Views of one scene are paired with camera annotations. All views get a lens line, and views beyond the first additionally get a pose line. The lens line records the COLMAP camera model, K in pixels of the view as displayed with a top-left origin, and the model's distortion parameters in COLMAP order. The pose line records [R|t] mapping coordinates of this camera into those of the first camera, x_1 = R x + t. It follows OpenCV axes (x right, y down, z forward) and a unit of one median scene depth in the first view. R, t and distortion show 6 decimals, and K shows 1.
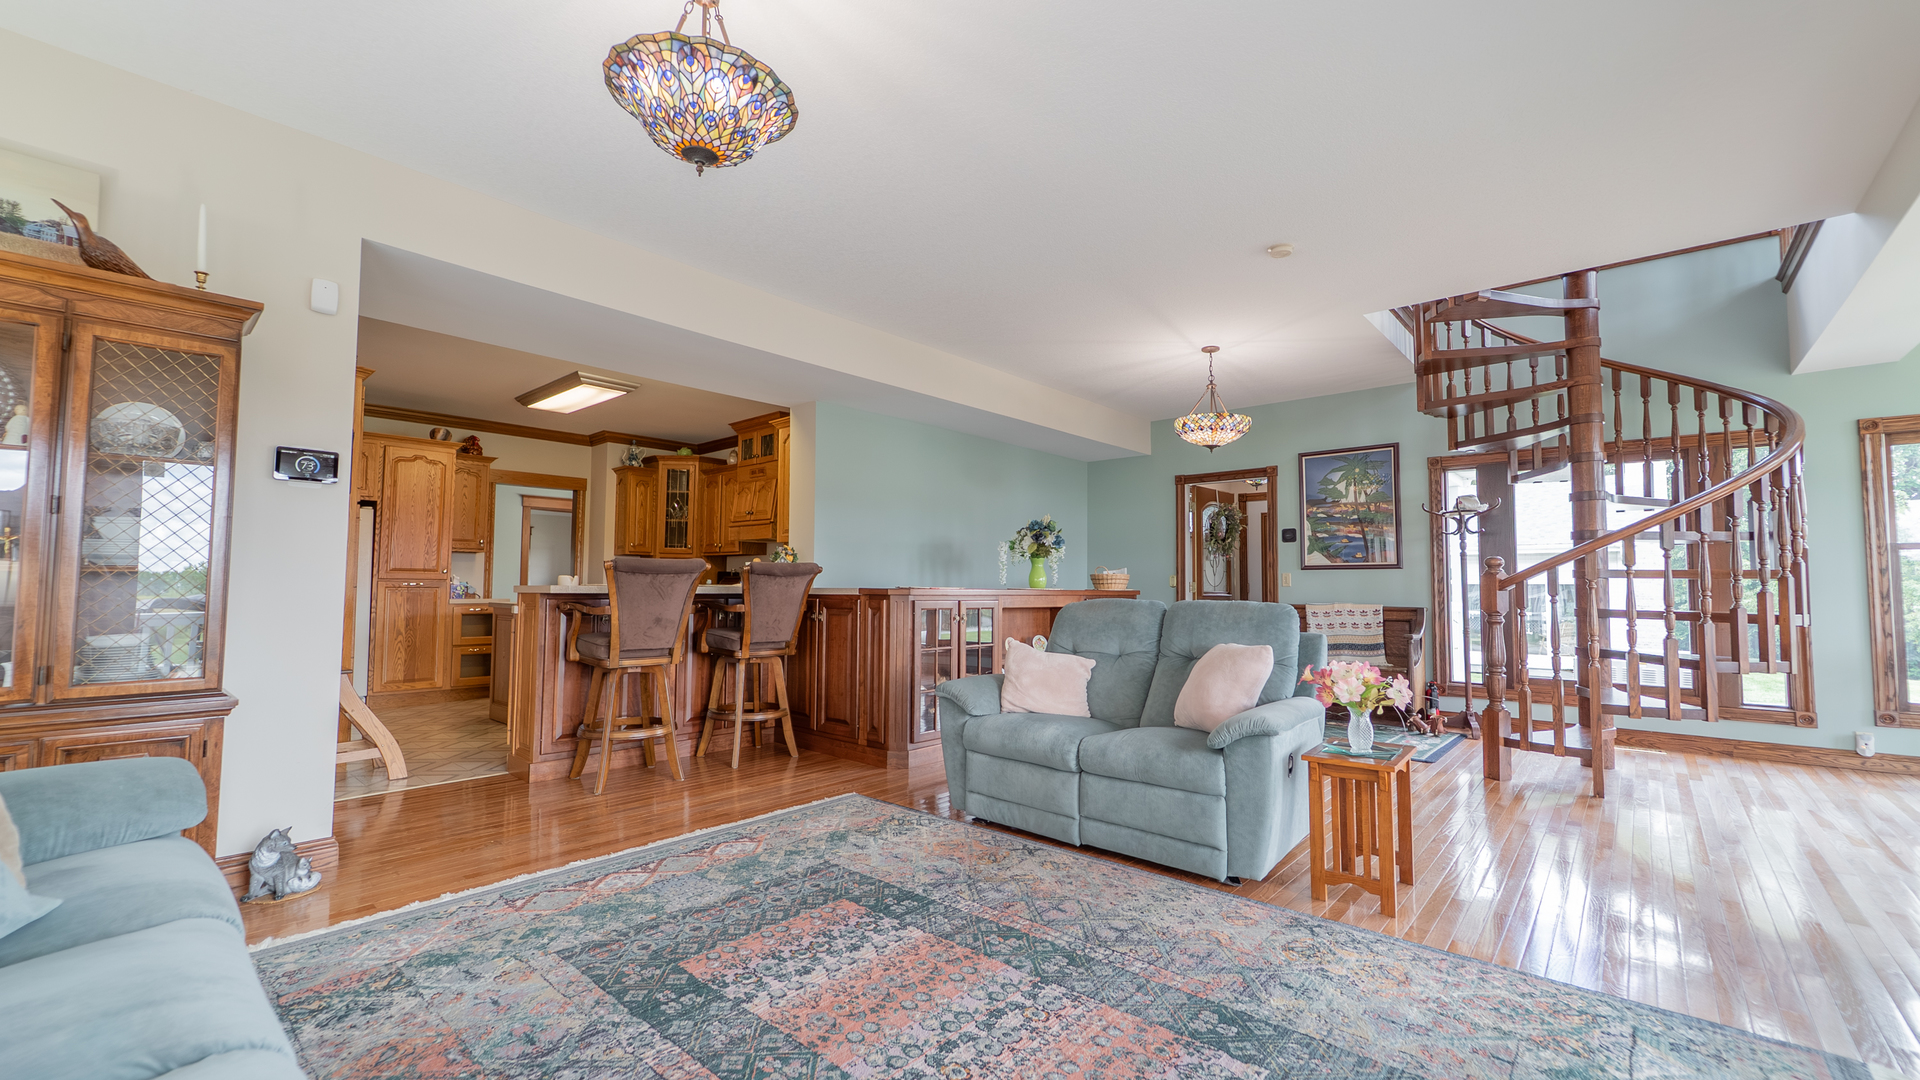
lens RADIAL K [[768.2, 0, 958.1], [0, 768.2, 544.2], [0, 0, 1]] dist [0.002061, -0.001138]
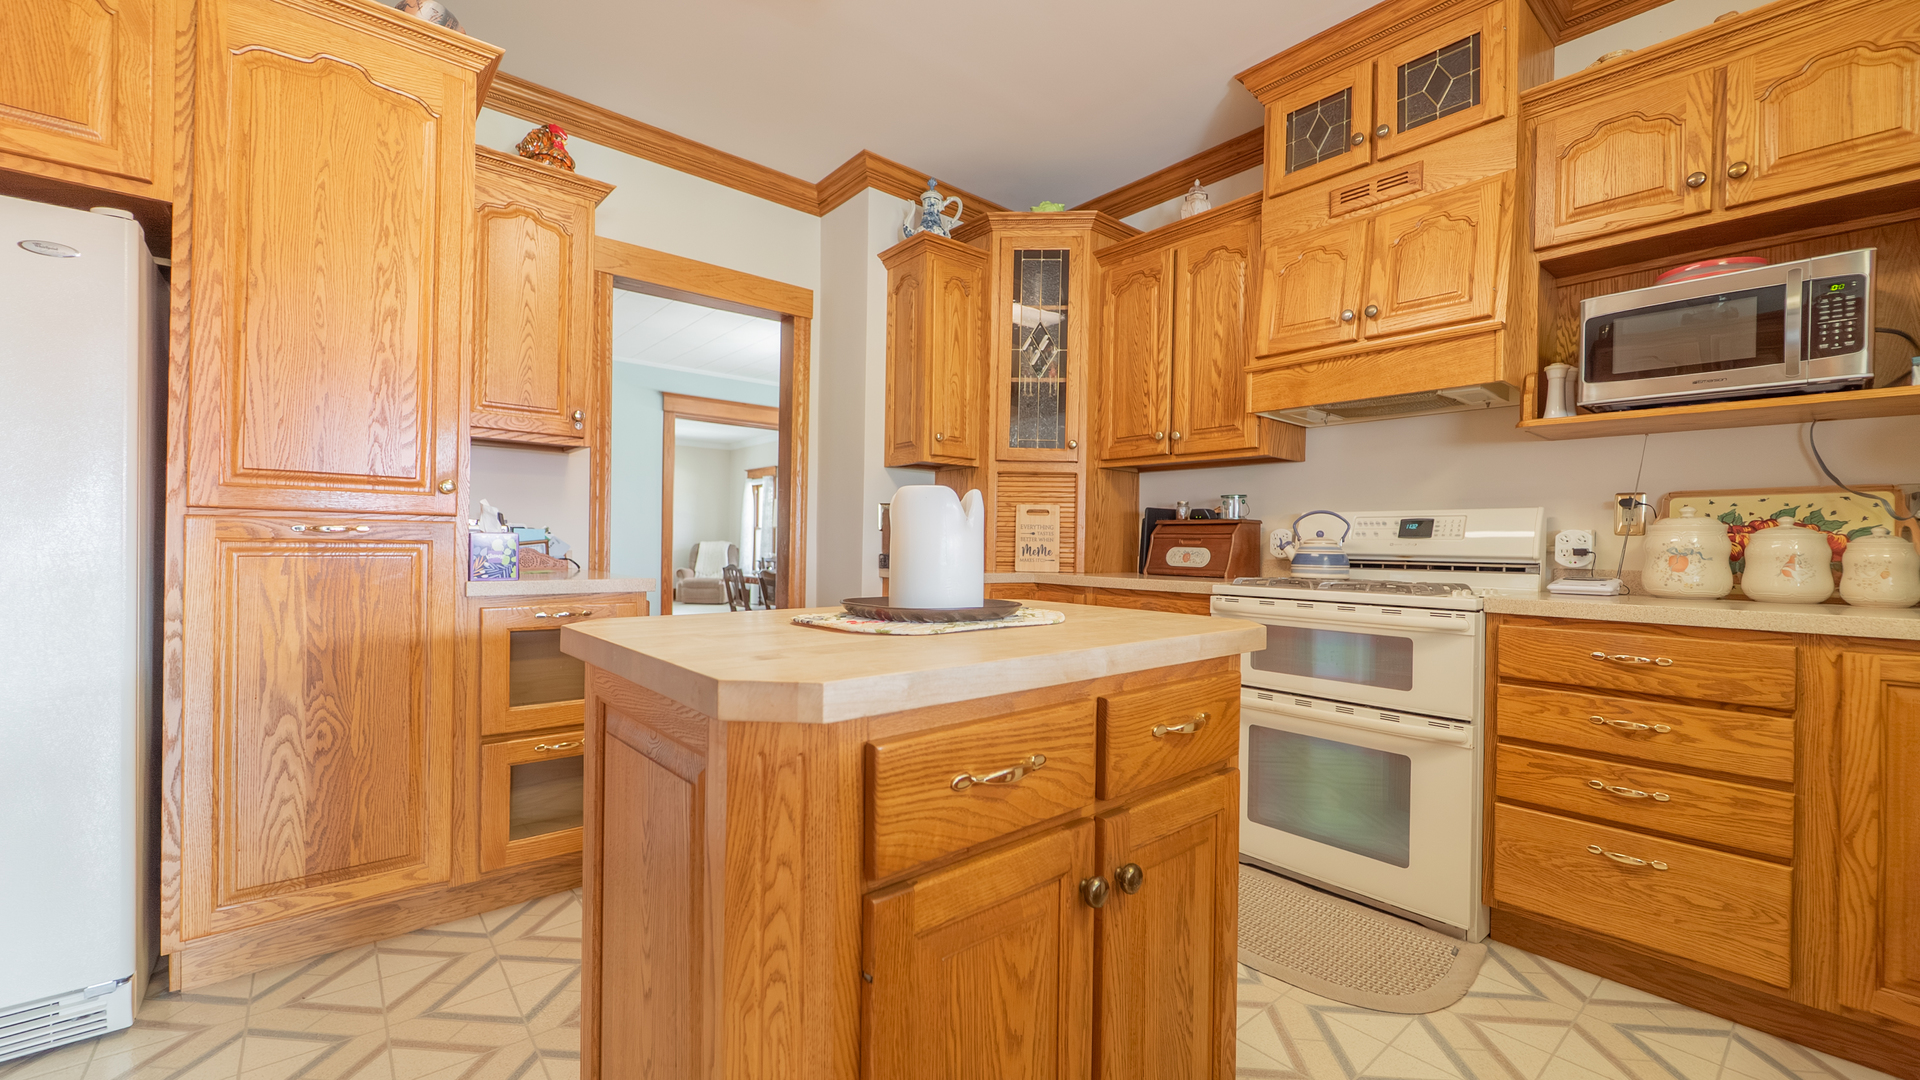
lens RADIAL K [[768.2, 0, 964.0], [0, 768.2, 540.8], [0, 0, 1]] dist [0.002061, -0.001138]
pose [[0.991854, 0.006707, -0.127203, -0.391701], [-0.000148, 0.998673, 0.051501, 0.036682], [0.127379, -0.051062, 0.990539, 0.659202]]
